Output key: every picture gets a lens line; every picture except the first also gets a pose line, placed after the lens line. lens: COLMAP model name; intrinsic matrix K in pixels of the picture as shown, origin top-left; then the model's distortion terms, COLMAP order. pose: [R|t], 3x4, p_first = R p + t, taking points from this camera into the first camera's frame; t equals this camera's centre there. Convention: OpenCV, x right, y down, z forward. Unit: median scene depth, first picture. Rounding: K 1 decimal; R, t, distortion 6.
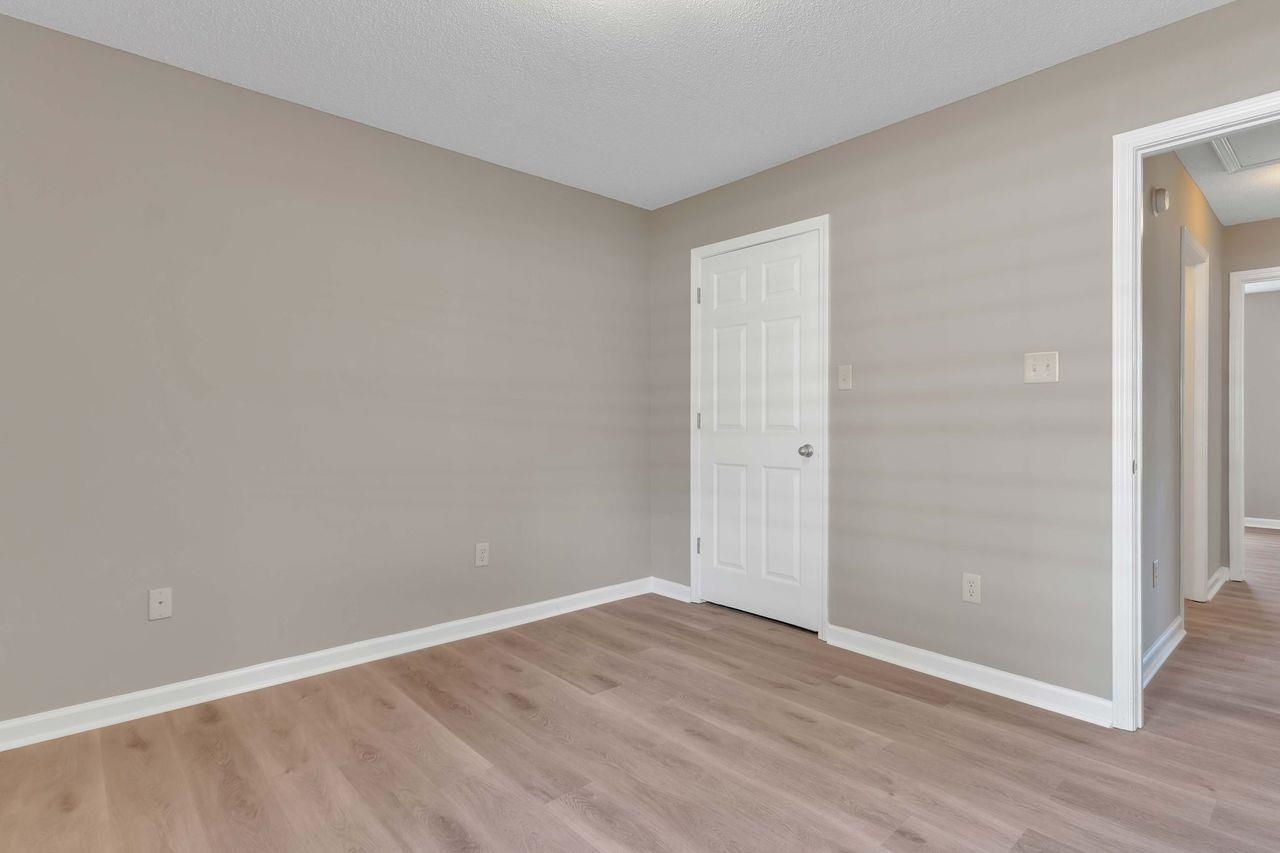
lens RADIAL K [[633.7, 0, 676.8], [0, 633.7, 415.4], [0, 0, 1]] dist [0.003859, -0.000145]
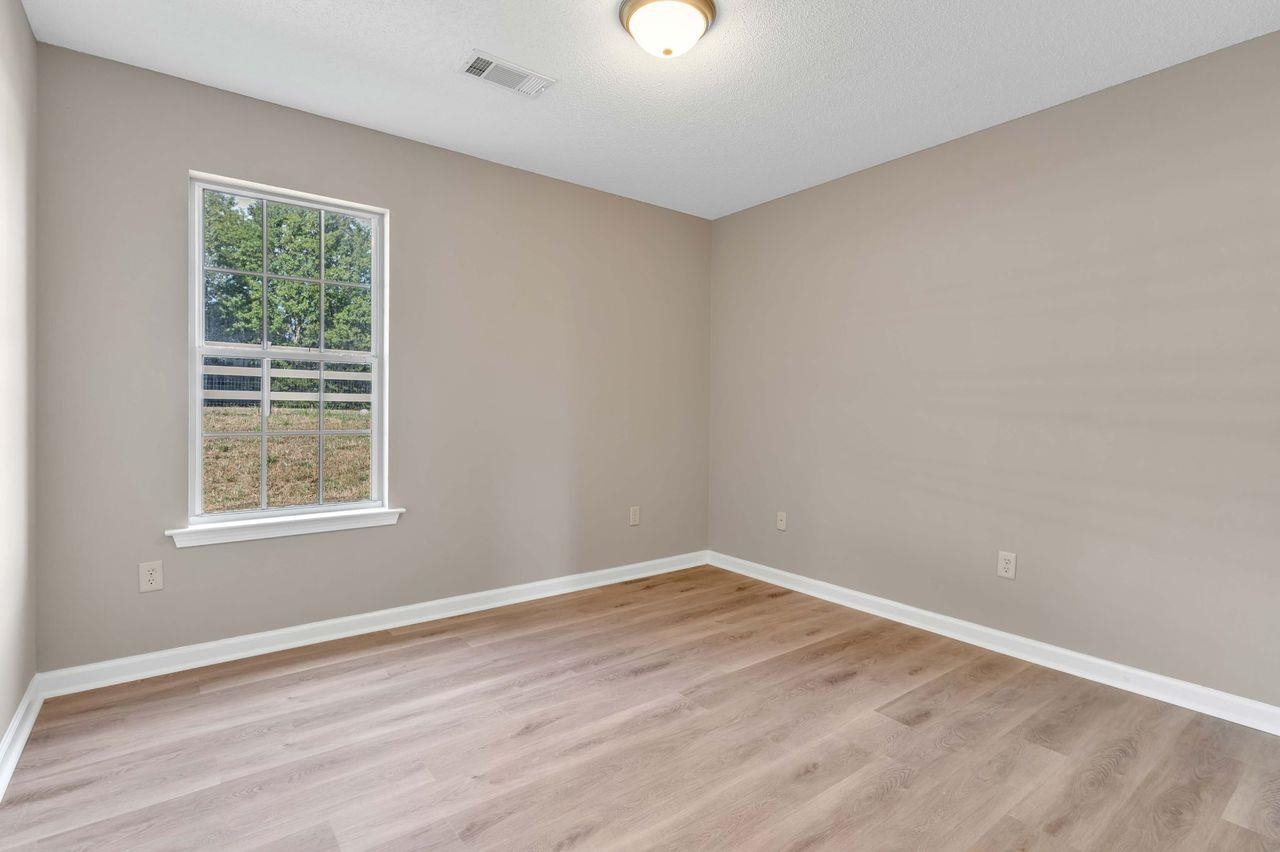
lens RADIAL K [[633.7, 0, 637.2], [0, 633.7, 416.3], [0, 0, 1]] dist [0.003859, -0.000145]
pose [[-0.121684, 0.008467, -0.992533, 0.813882], [-0.004144, 0.999951, 0.009038, 0.009303], [0.992560, 0.005213, -0.121643, 0.769768]]
